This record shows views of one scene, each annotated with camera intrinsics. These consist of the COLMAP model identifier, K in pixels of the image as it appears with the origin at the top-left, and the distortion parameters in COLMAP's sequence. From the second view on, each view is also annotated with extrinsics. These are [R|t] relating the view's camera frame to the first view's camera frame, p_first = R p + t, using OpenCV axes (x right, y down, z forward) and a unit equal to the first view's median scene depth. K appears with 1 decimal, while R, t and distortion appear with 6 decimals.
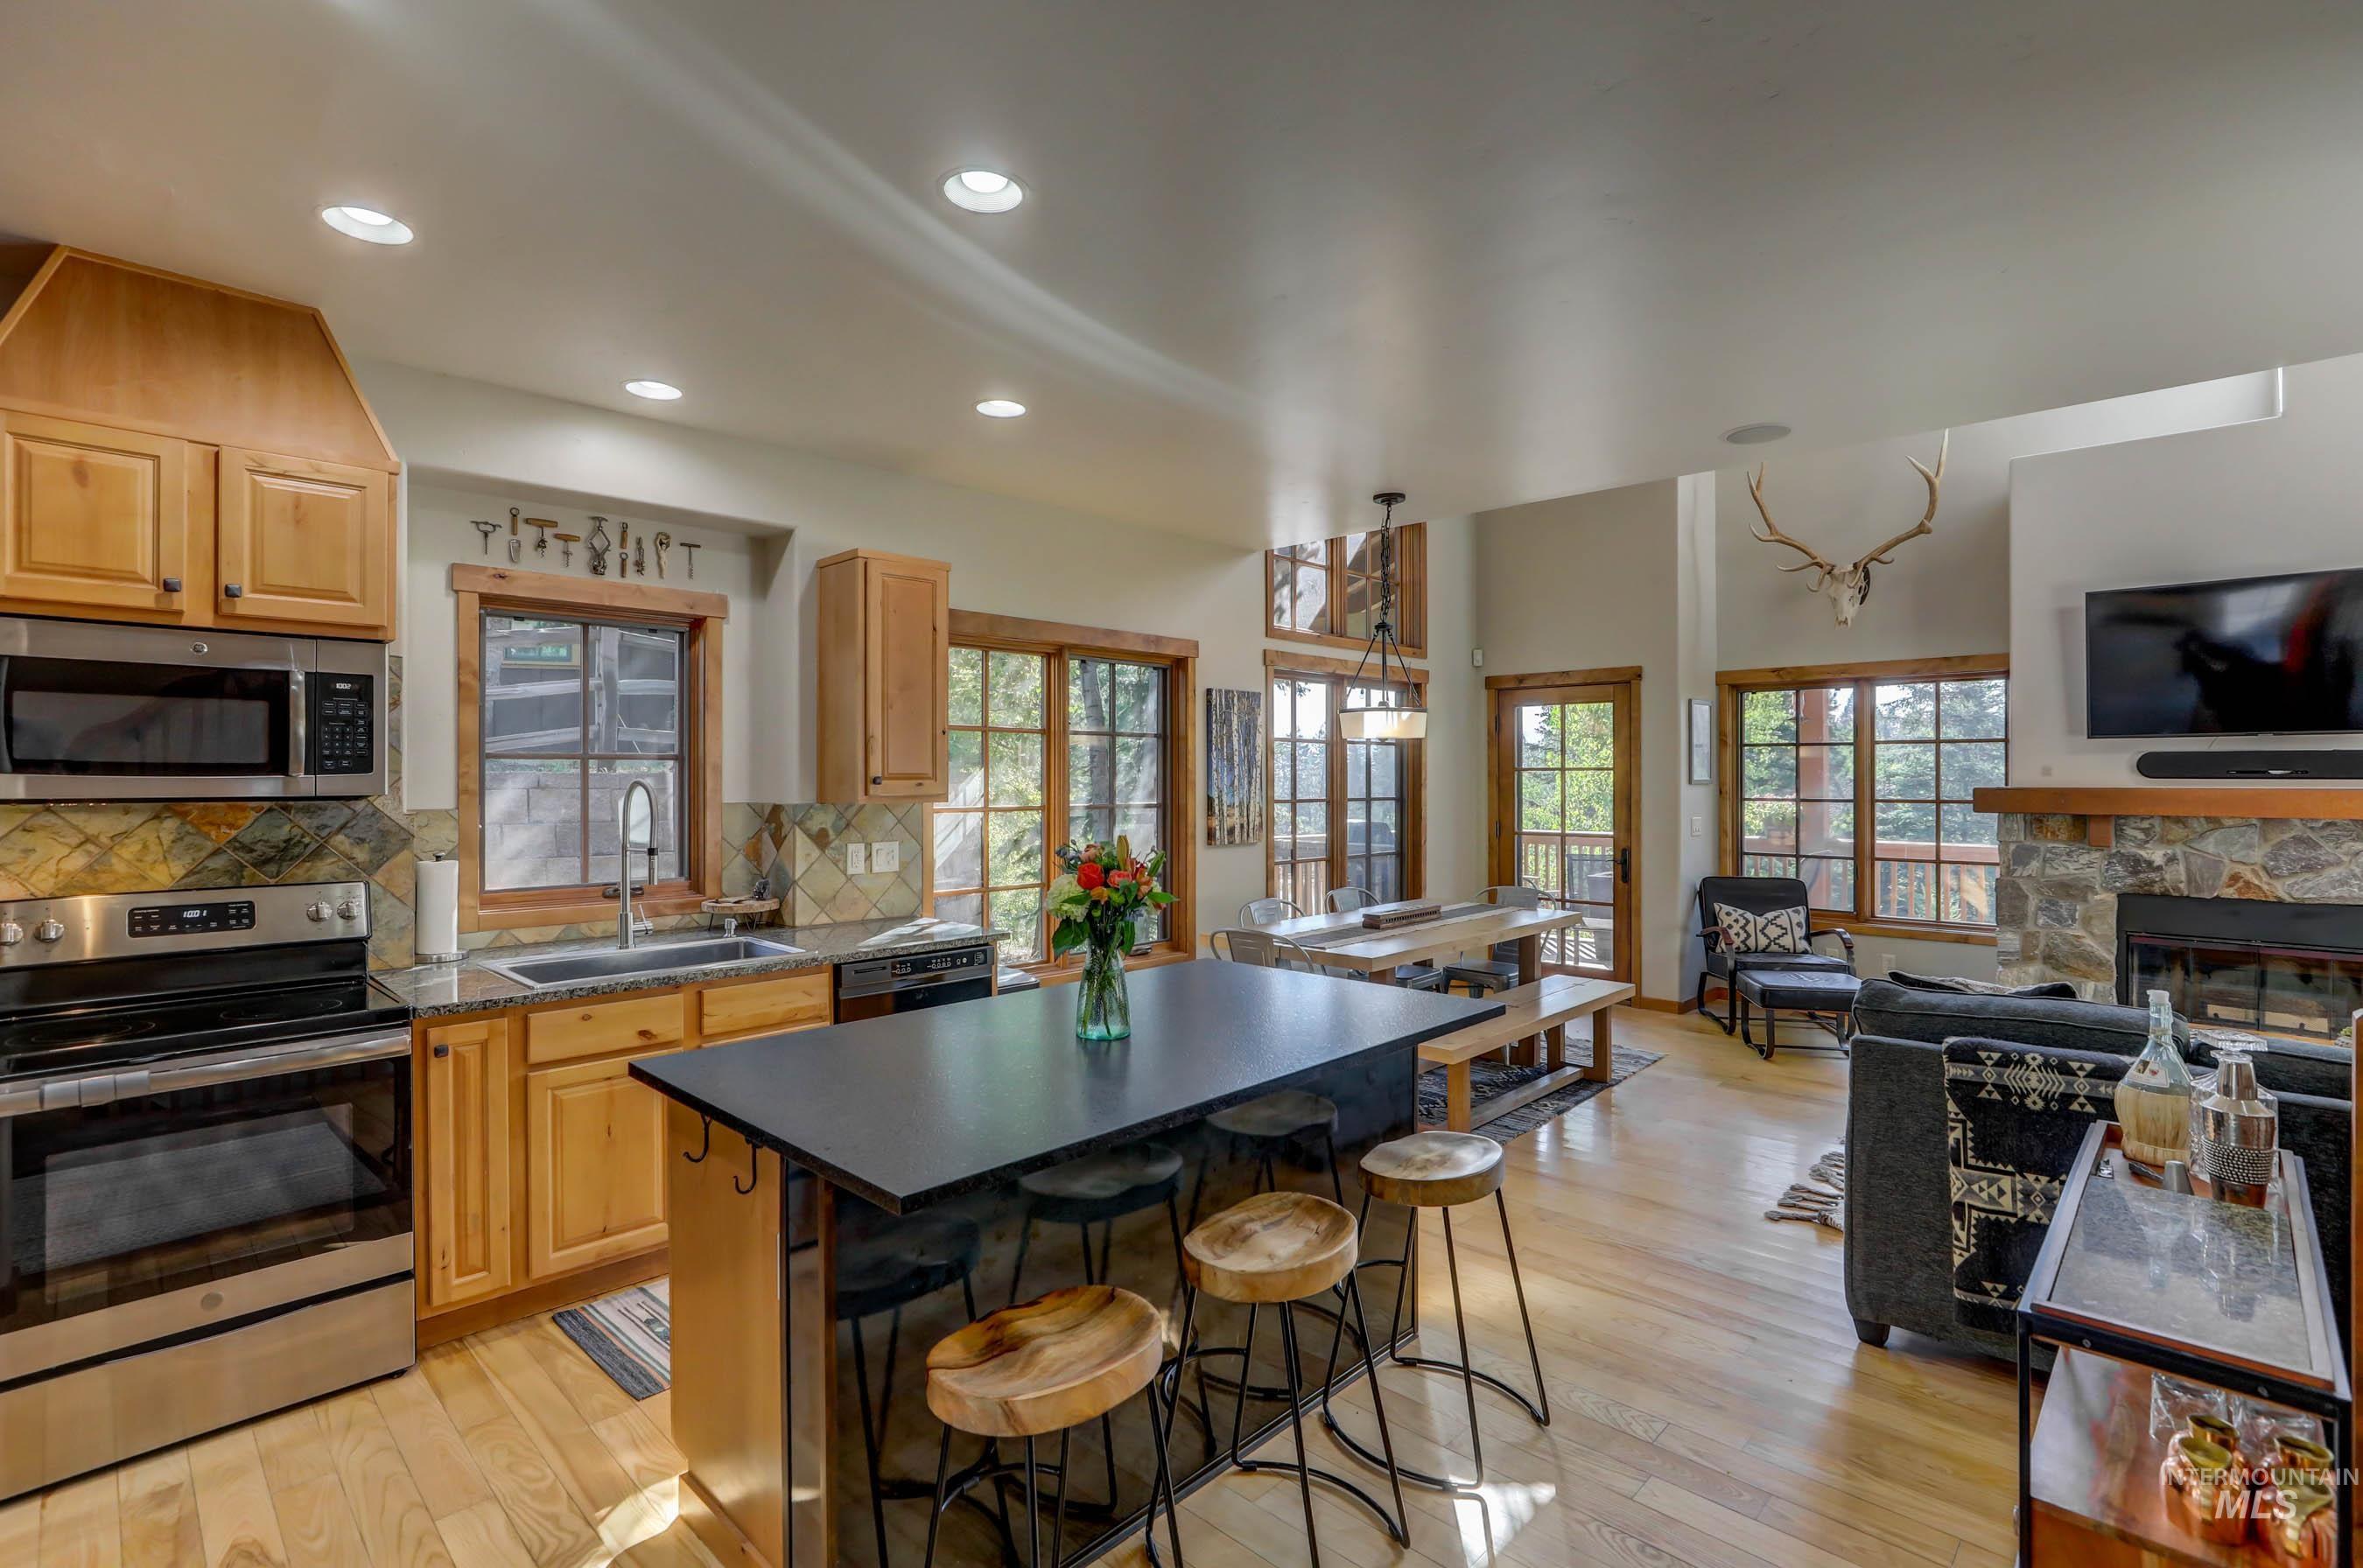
lens RADIAL K [[1091.4, 0, 1189.5], [0, 1091.4, 778.3], [0, 0, 1]] dist [-0.026069, 0.010529]
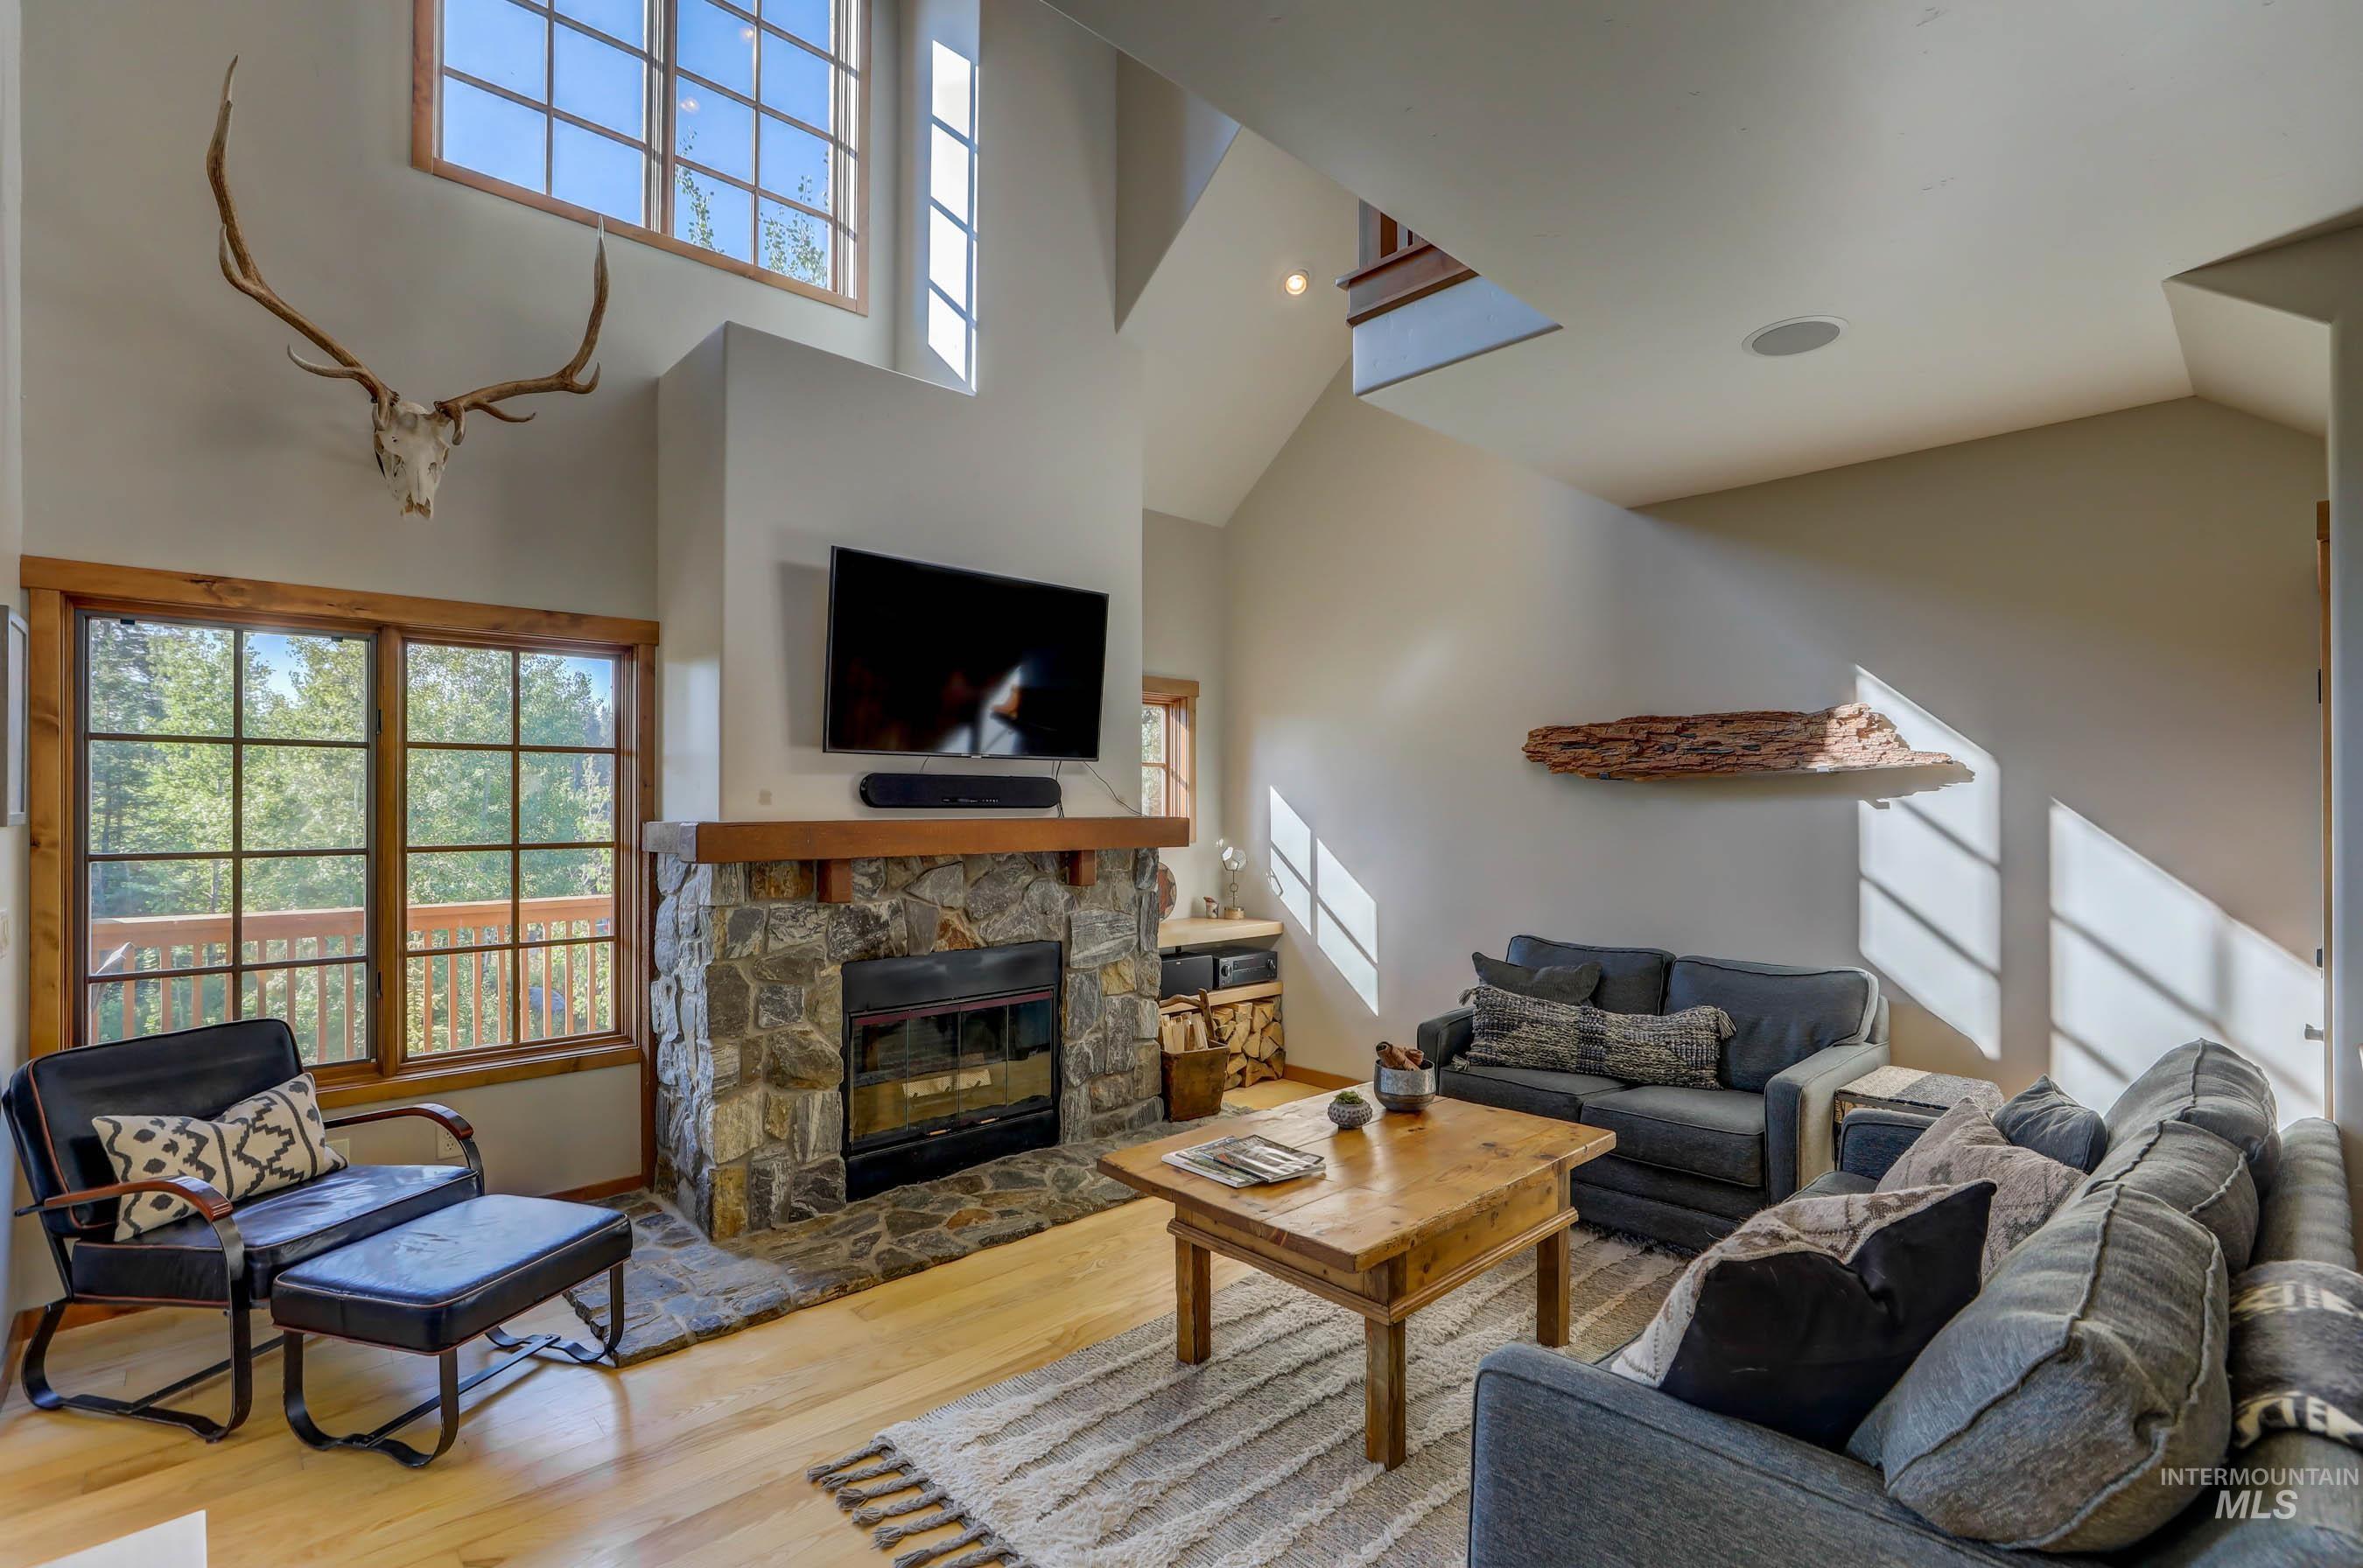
lens RADIAL K [[1091.4, 0, 1192.2], [0, 1091.4, 795.1], [0, 0, 1]] dist [-0.026069, 0.010529]
pose [[0.043348, 0.010086, 0.999009, 0.119535], [0.003909, 0.999940, -0.010265, -0.000296], [-0.999052, 0.004350, 0.043306, 0.694695]]
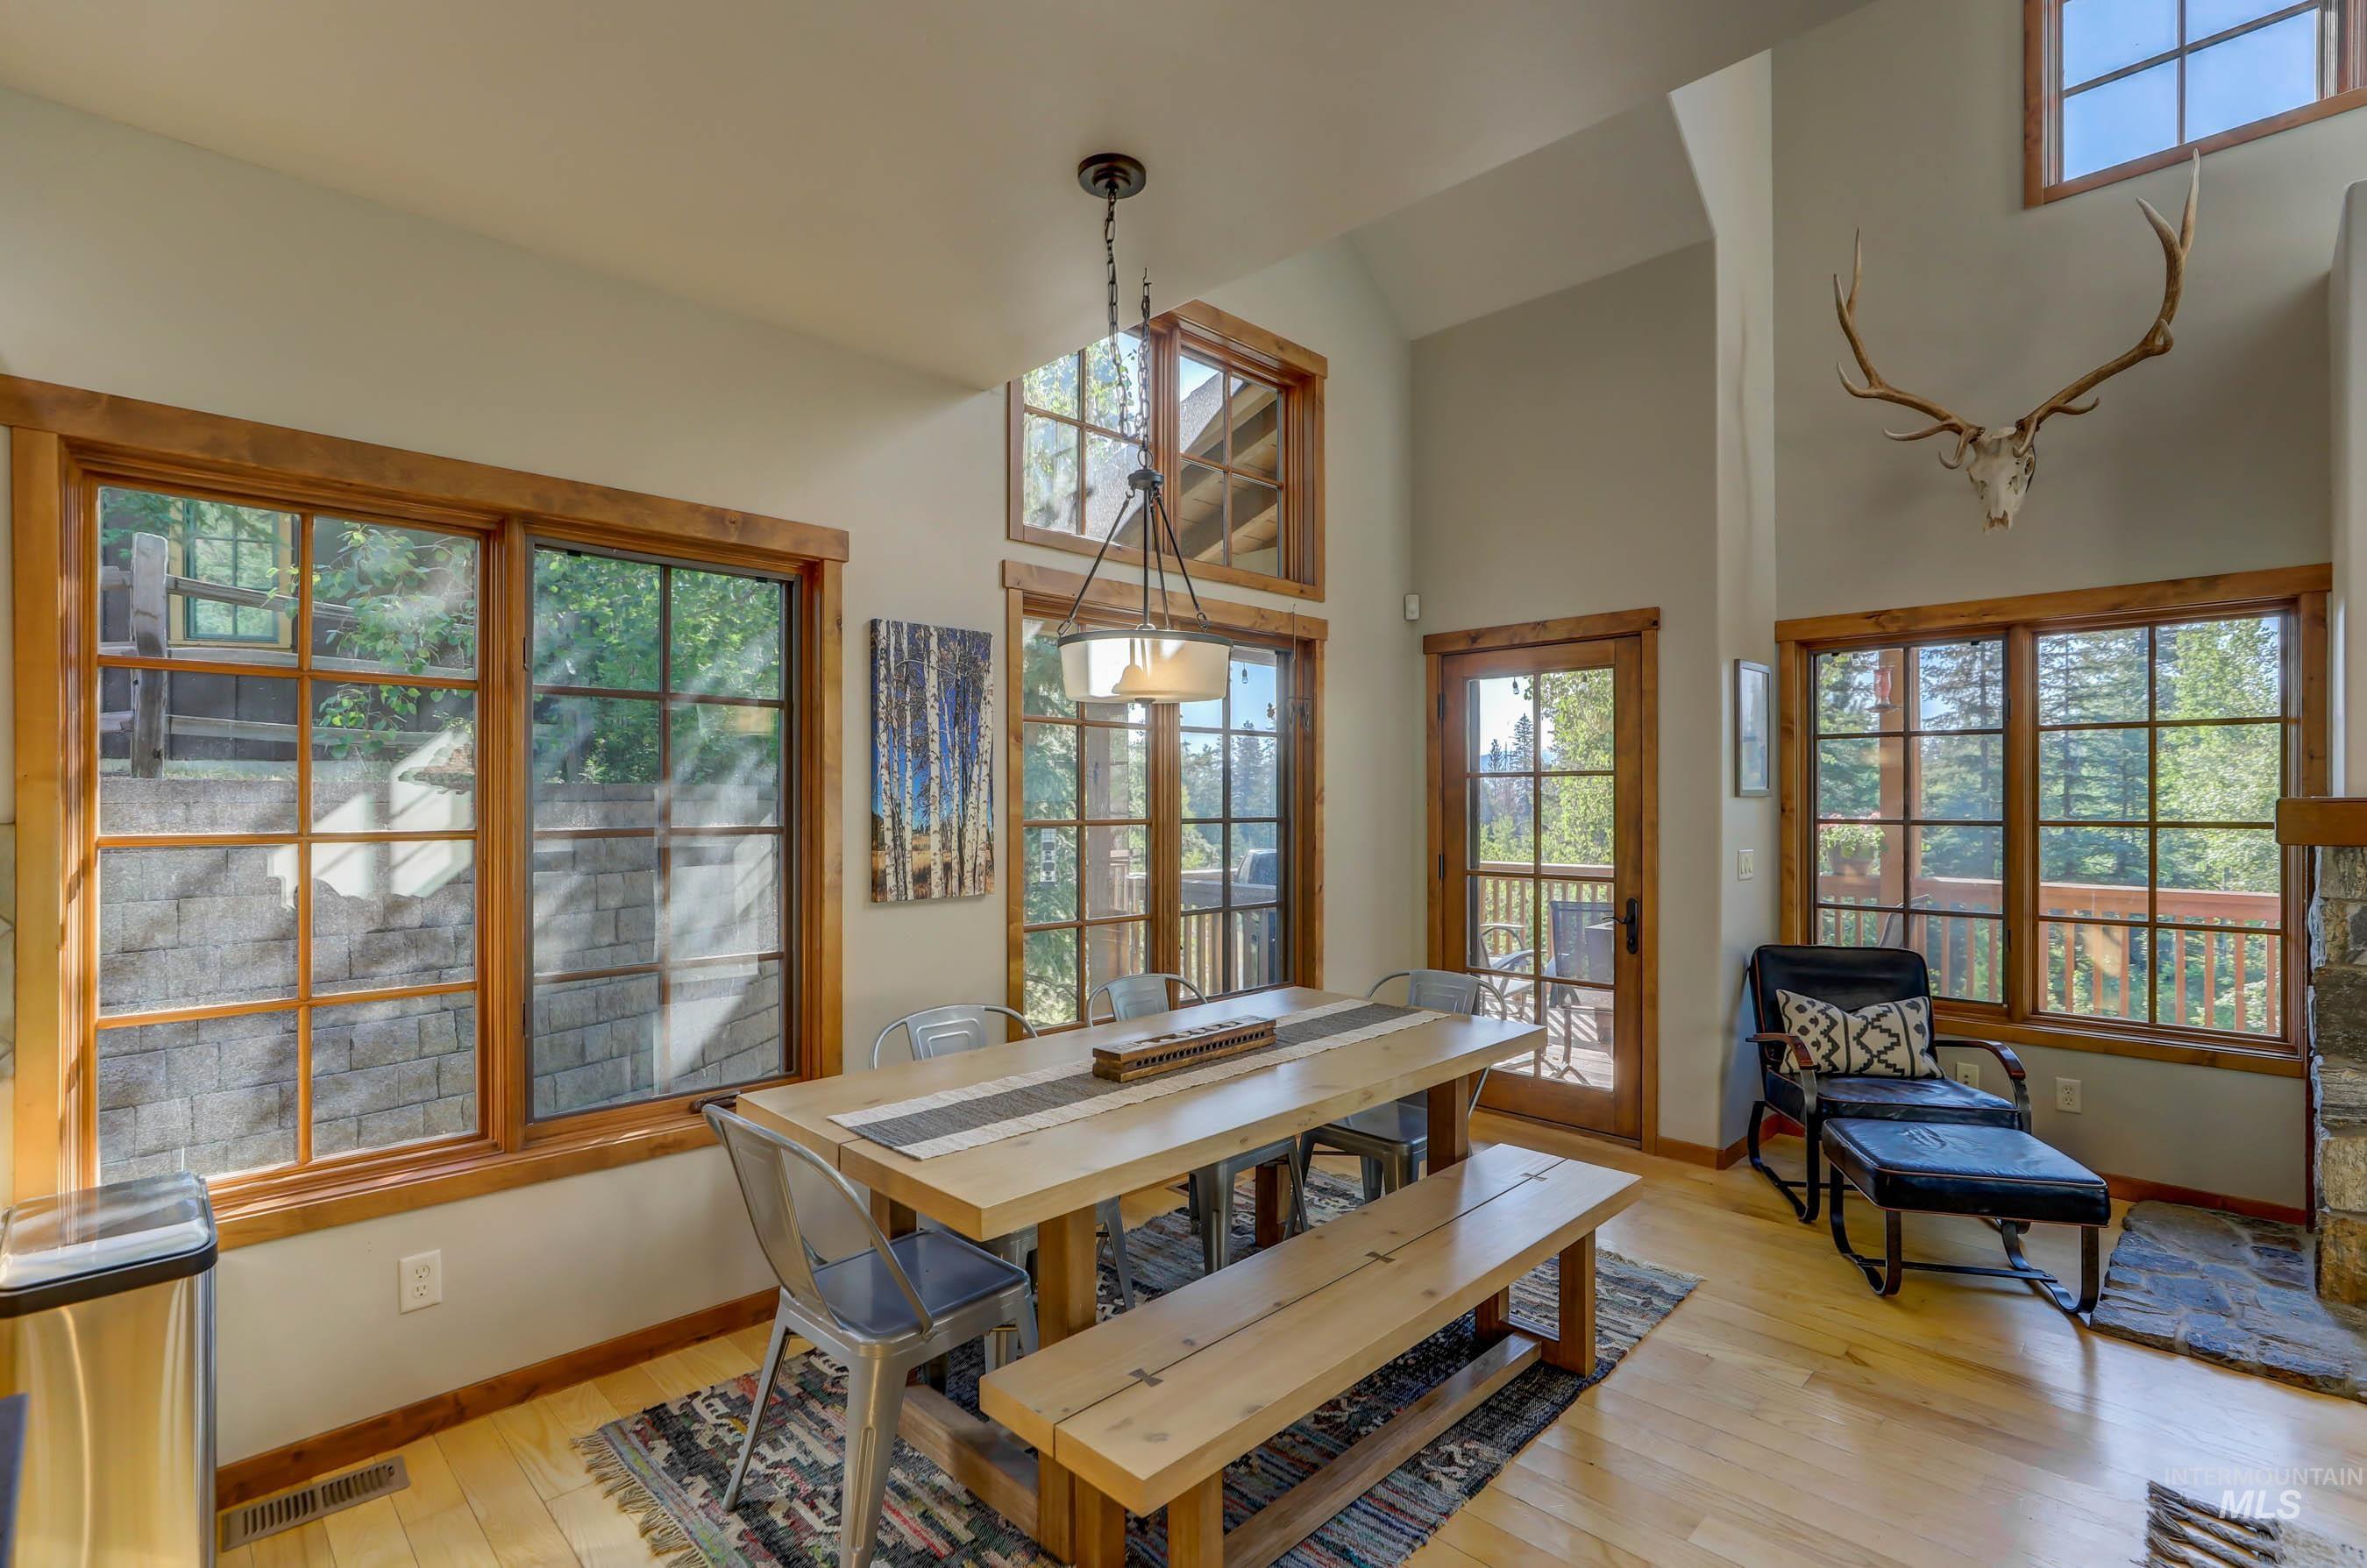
lens RADIAL K [[1093.2, 0, 1197.8], [0, 1093.2, 800.1], [0, 0, 1]] dist [-0.026069, 0.010529]
pose [[0.999959, 0.001324, -0.009010, 0.195107], [-0.001322, 0.999999, 0.000154, 0.009568], [0.009010, -0.000142, 0.999959, 0.463034]]
